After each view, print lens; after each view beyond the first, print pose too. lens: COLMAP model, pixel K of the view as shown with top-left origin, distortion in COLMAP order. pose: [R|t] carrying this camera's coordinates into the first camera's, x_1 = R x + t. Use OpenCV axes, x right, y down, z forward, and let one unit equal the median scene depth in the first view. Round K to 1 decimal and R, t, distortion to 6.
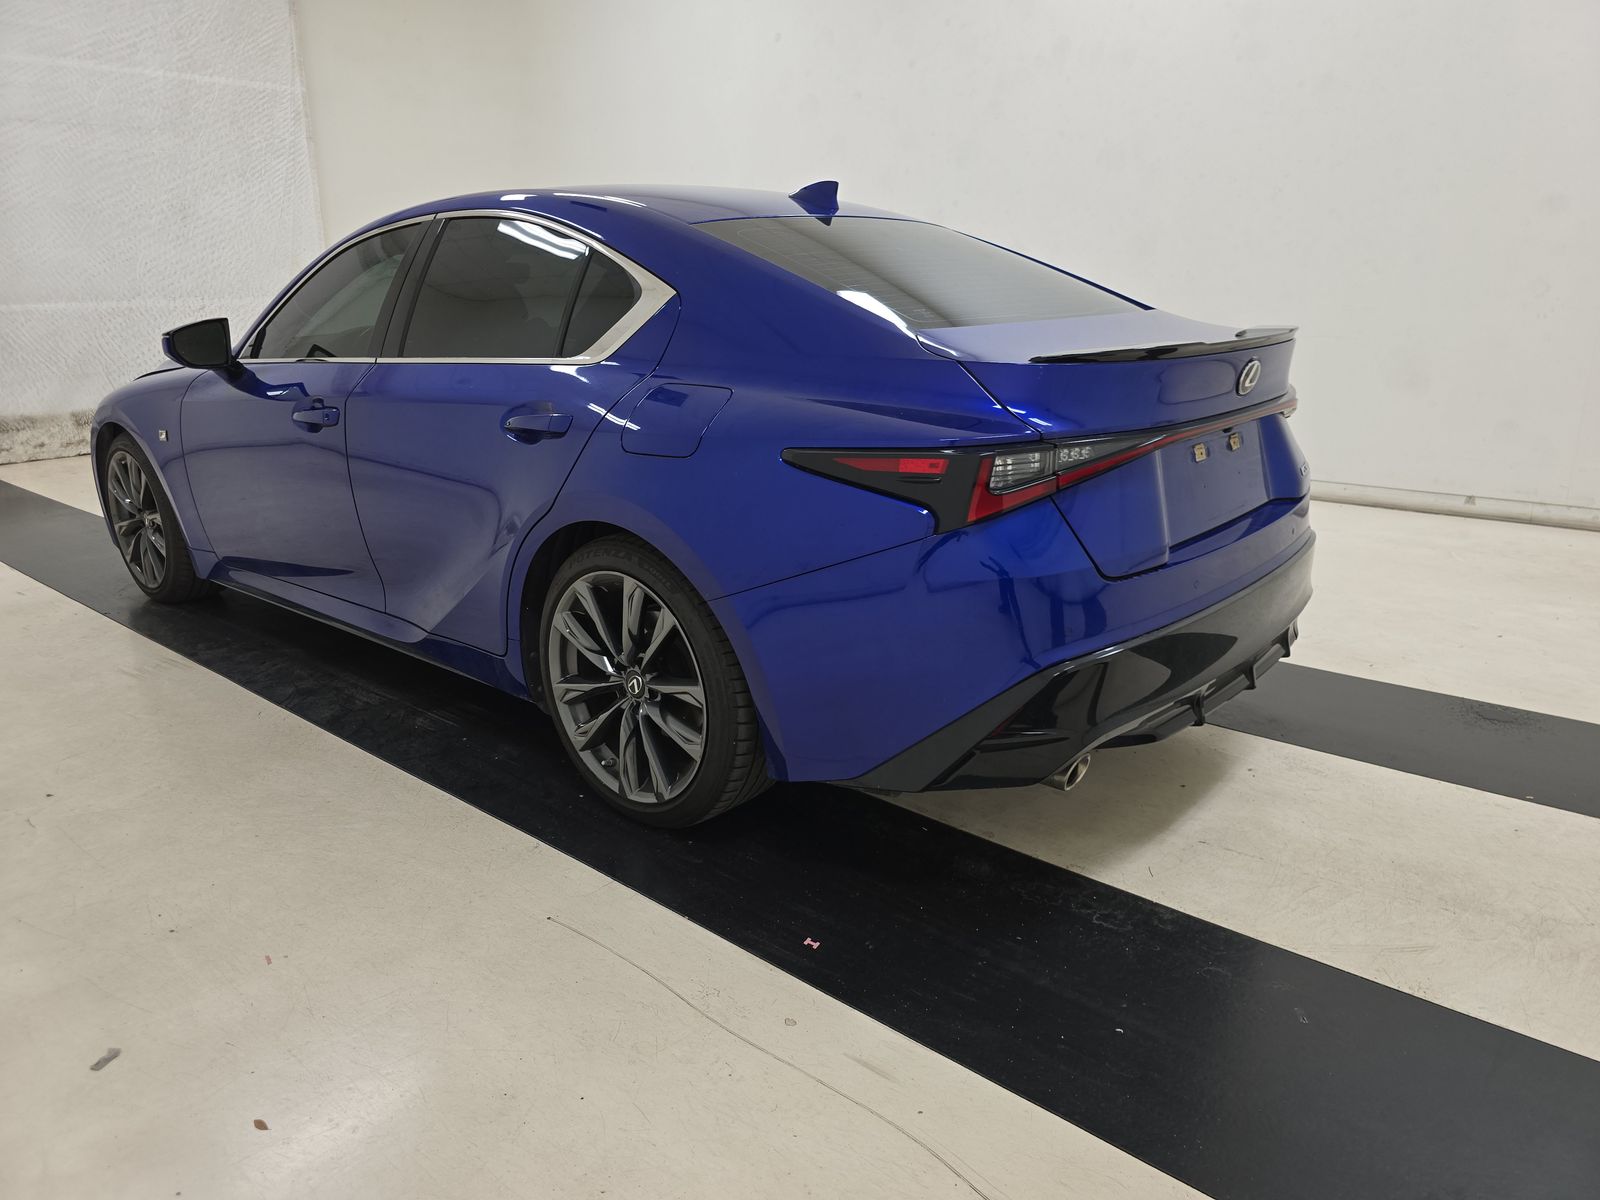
lens RADIAL K [[1111.2, 0, 794.1], [0, 1111.2, 612.7], [0, 0, 1]] dist [0.029075, -0.041778]
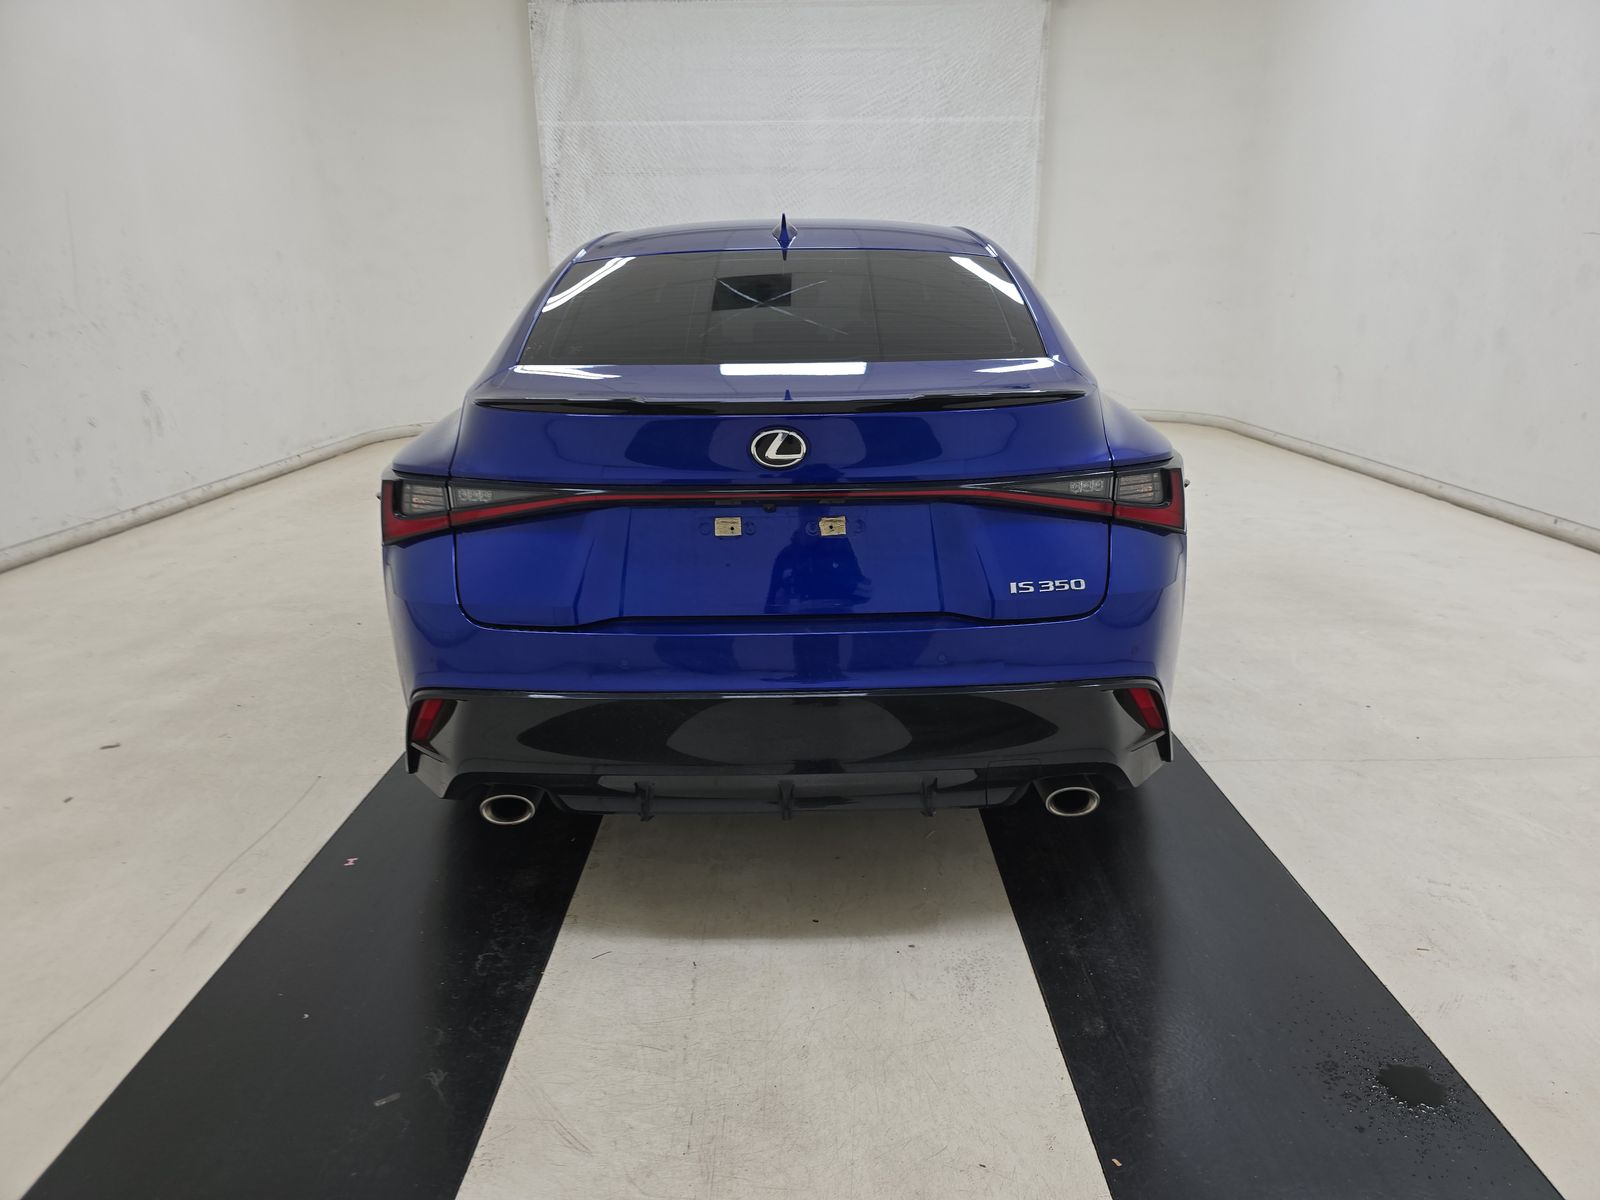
lens RADIAL K [[1111.2, 0, 806.3], [0, 1111.2, 600.9], [0, 0, 1]] dist [0.029075, -0.041778]
pose [[0.638046, 0.208402, -0.741259, 0.364927], [-0.214009, 0.972744, 0.089272, -0.061093], [0.739660, 0.101676, 0.665256, 0.163036]]
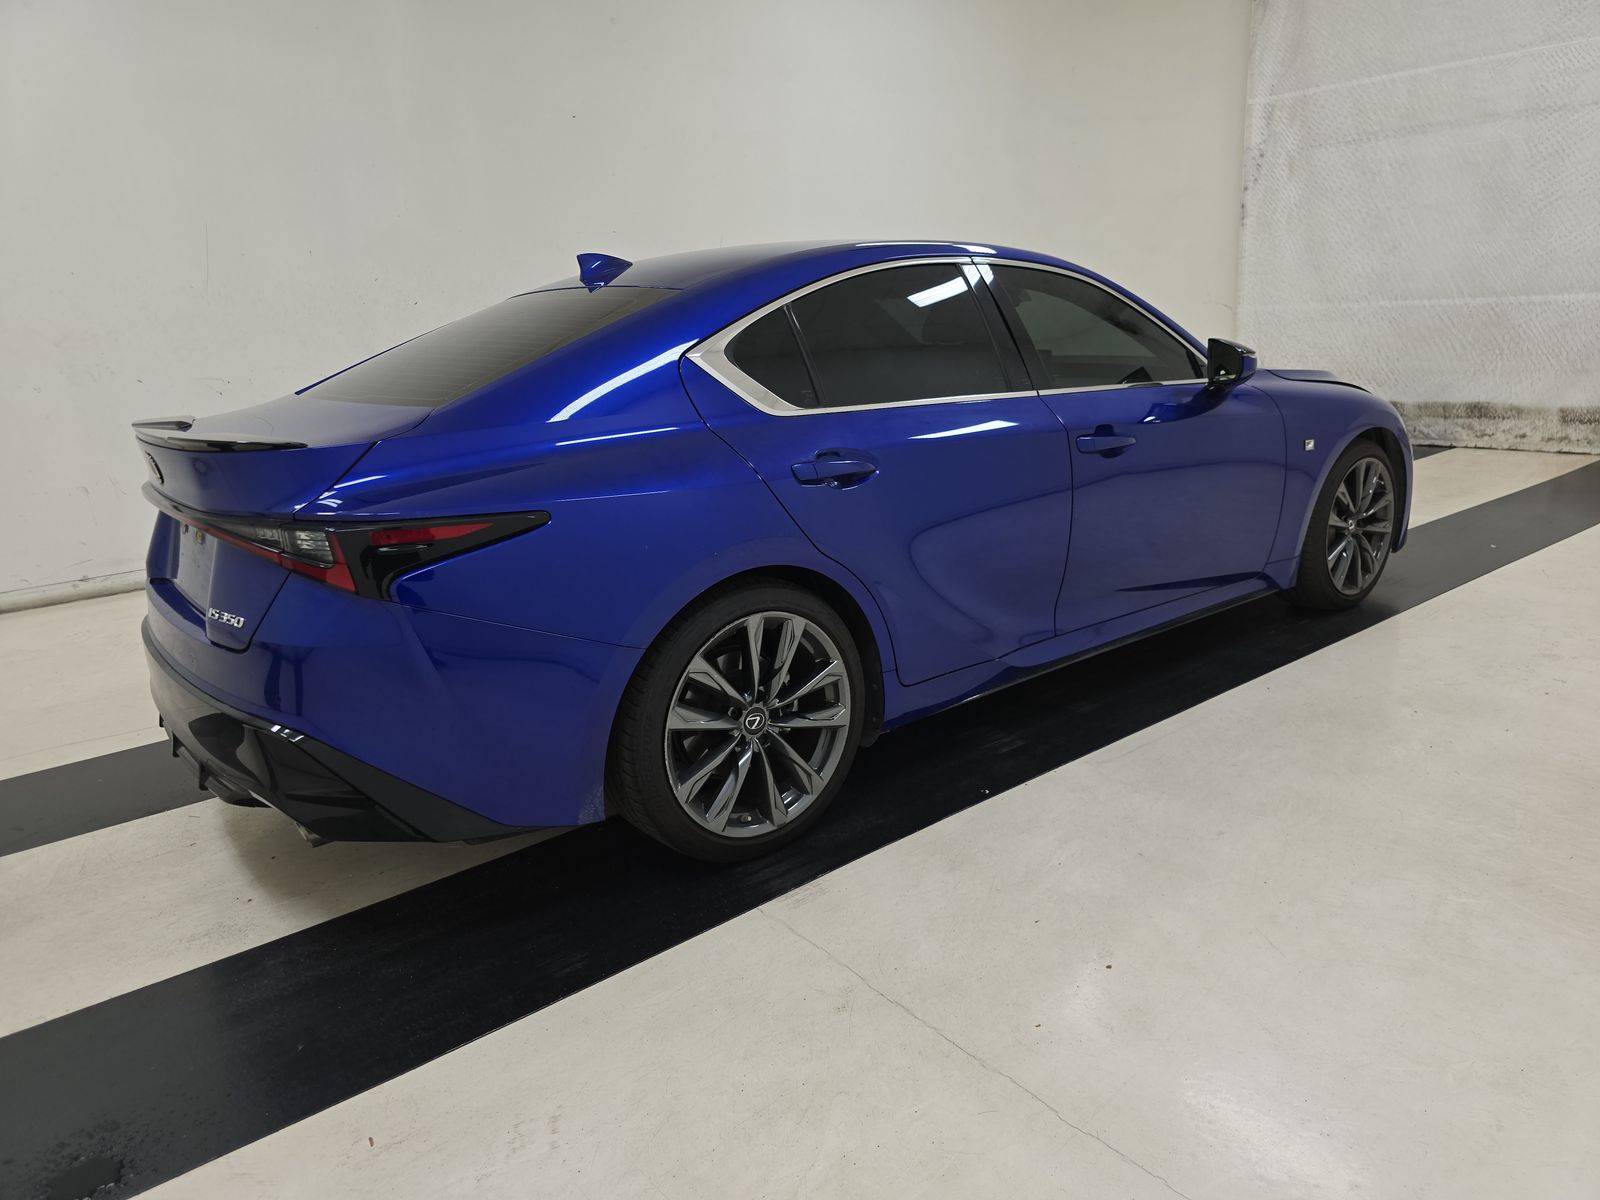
lens RADIAL K [[1111.2, 0, 802.5], [0, 1111.2, 585.6], [0, 0, 1]] dist [0.029075, -0.041778]
pose [[-0.238620, 0.255914, -0.936786, 0.448010], [-0.220731, 0.925110, 0.308949, -0.193024], [0.945695, 0.280499, -0.164262, 0.594029]]
